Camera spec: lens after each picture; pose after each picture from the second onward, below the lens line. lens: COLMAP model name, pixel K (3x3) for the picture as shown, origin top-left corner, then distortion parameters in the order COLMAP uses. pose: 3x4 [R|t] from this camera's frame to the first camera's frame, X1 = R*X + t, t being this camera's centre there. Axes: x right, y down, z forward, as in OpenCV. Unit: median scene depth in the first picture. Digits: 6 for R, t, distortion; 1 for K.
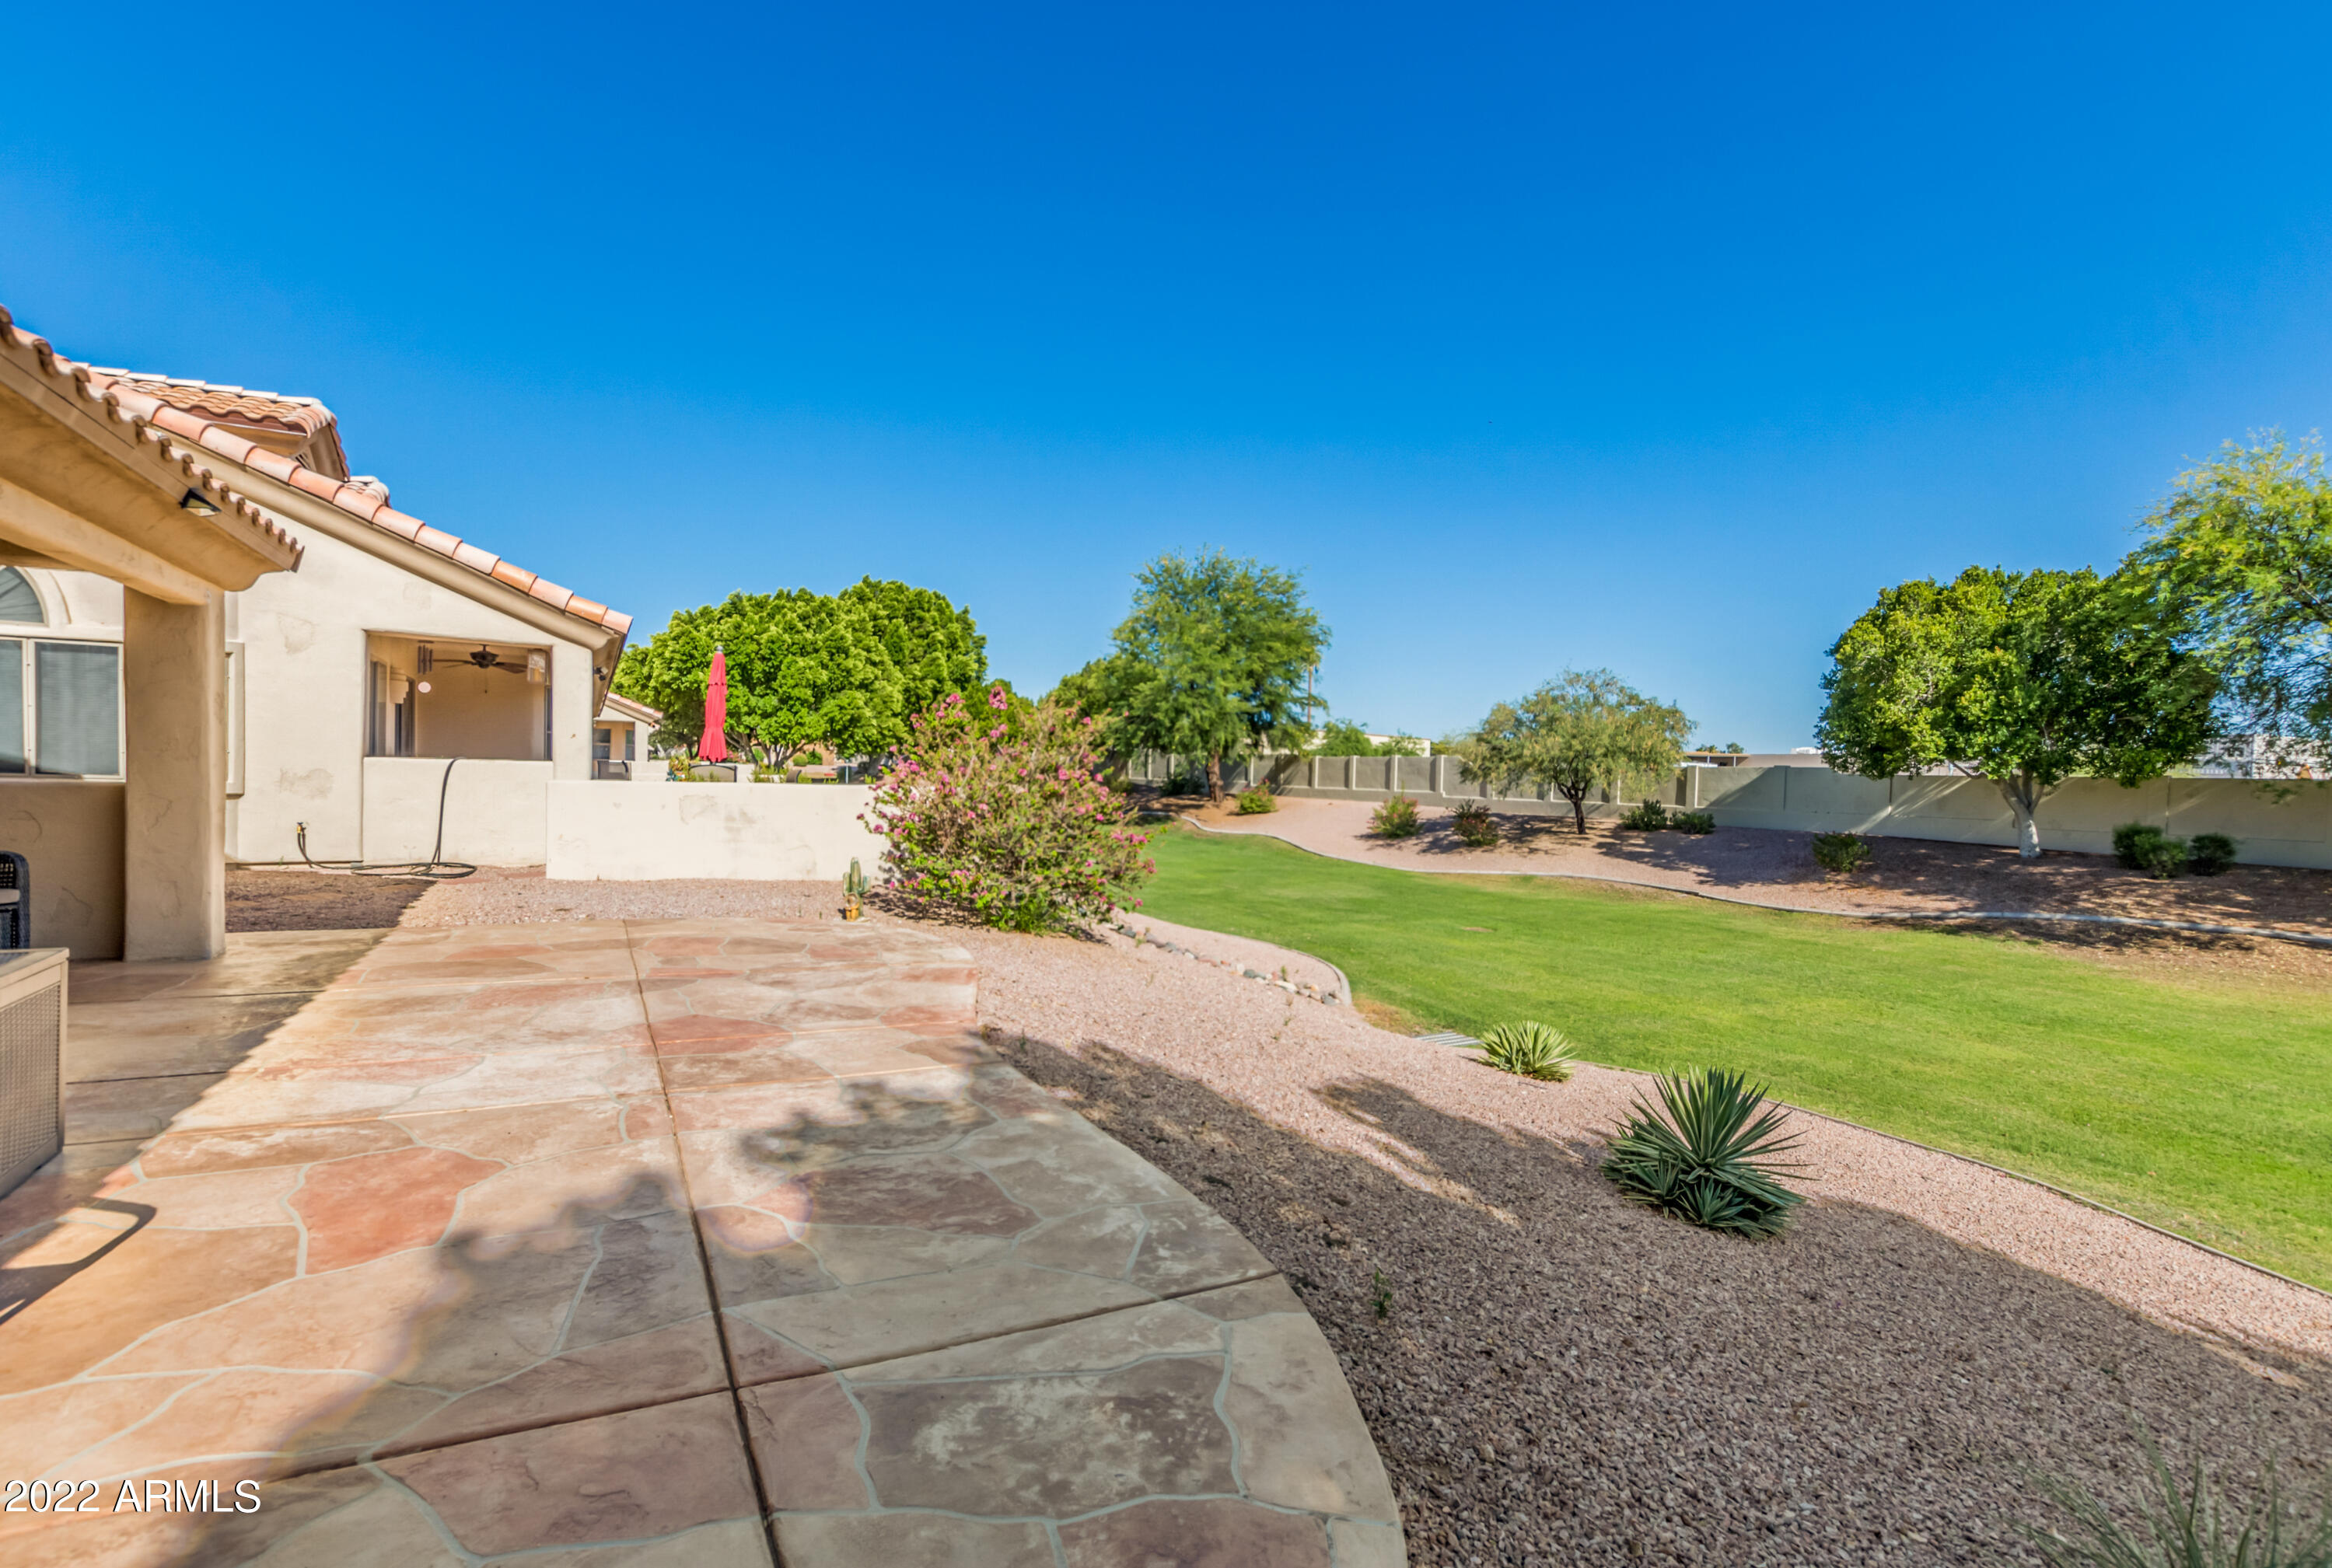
lens RADIAL K [[1067.2, 0, 1178.3], [0, 1067.2, 831.2], [0, 0, 1]] dist [0.000283, 0.001559]
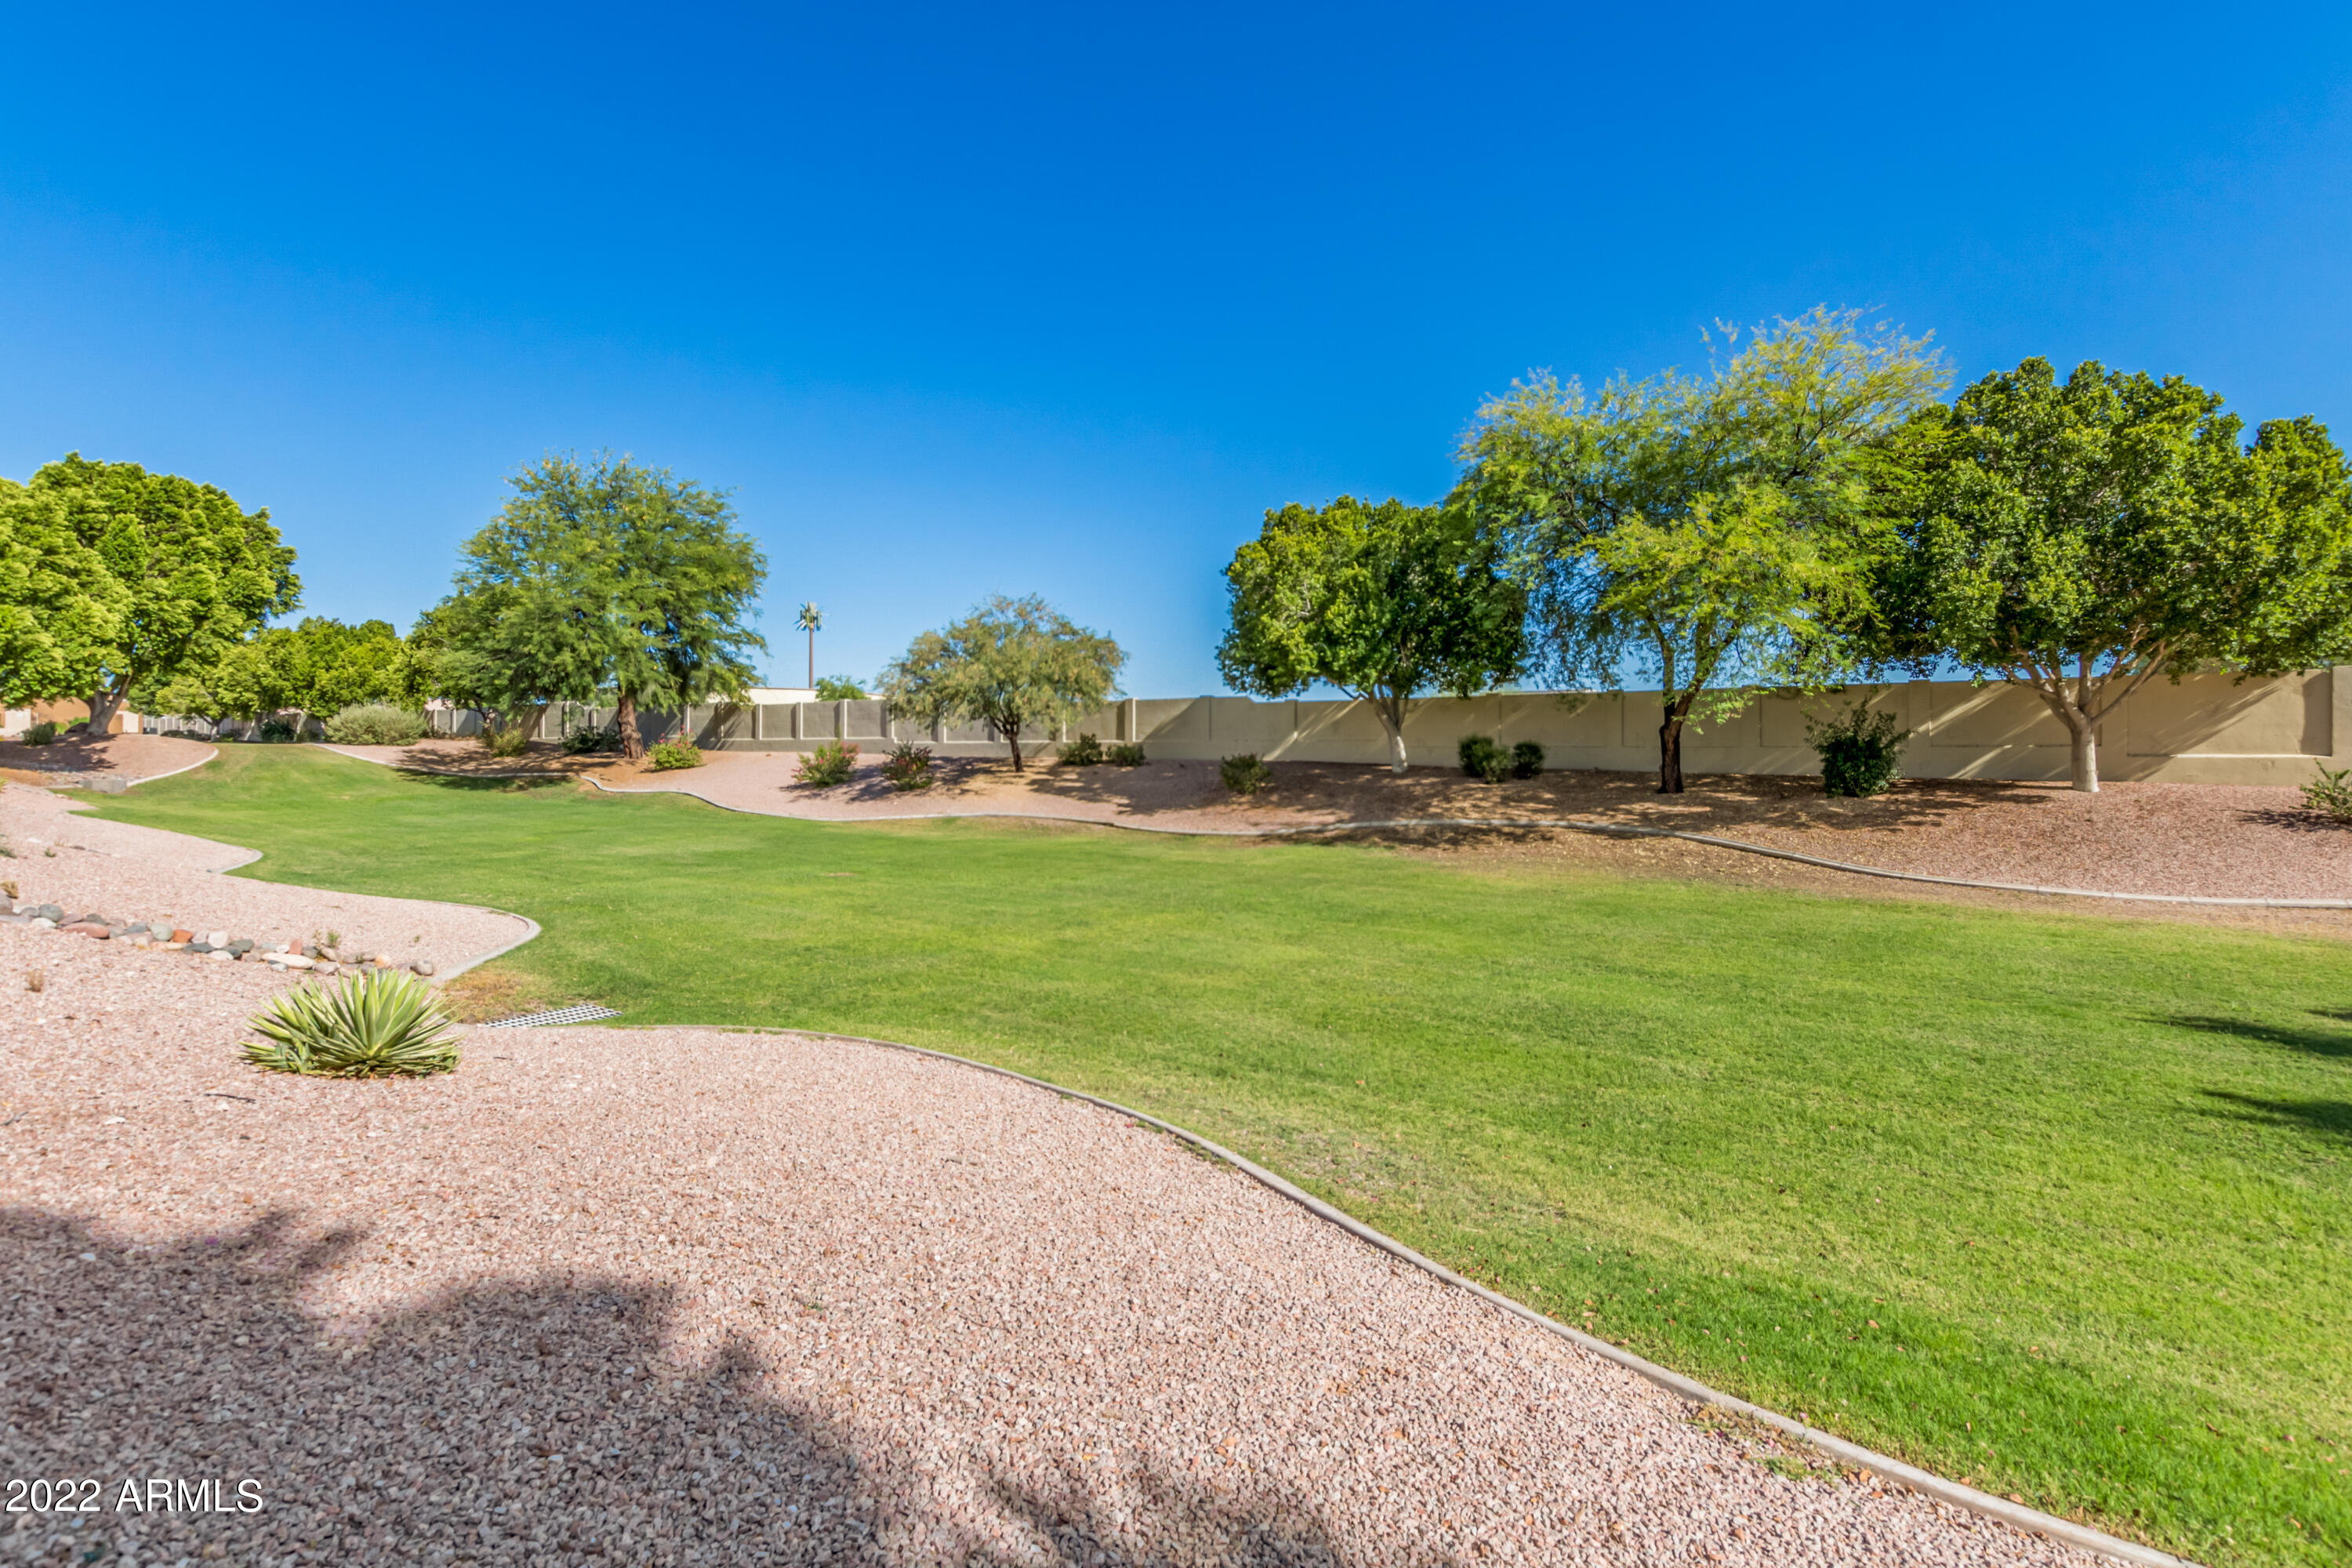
lens RADIAL K [[1085.3, 0, 1177.9], [0, 1085.3, 768.9], [0, 0, 1]] dist [0.000112, 0.001377]
pose [[0.912750, -0.028928, 0.407492, 0.138707], [0.041893, 0.998859, -0.022927, 0.031318], [-0.406364, 0.037997, 0.912921, 0.097069]]
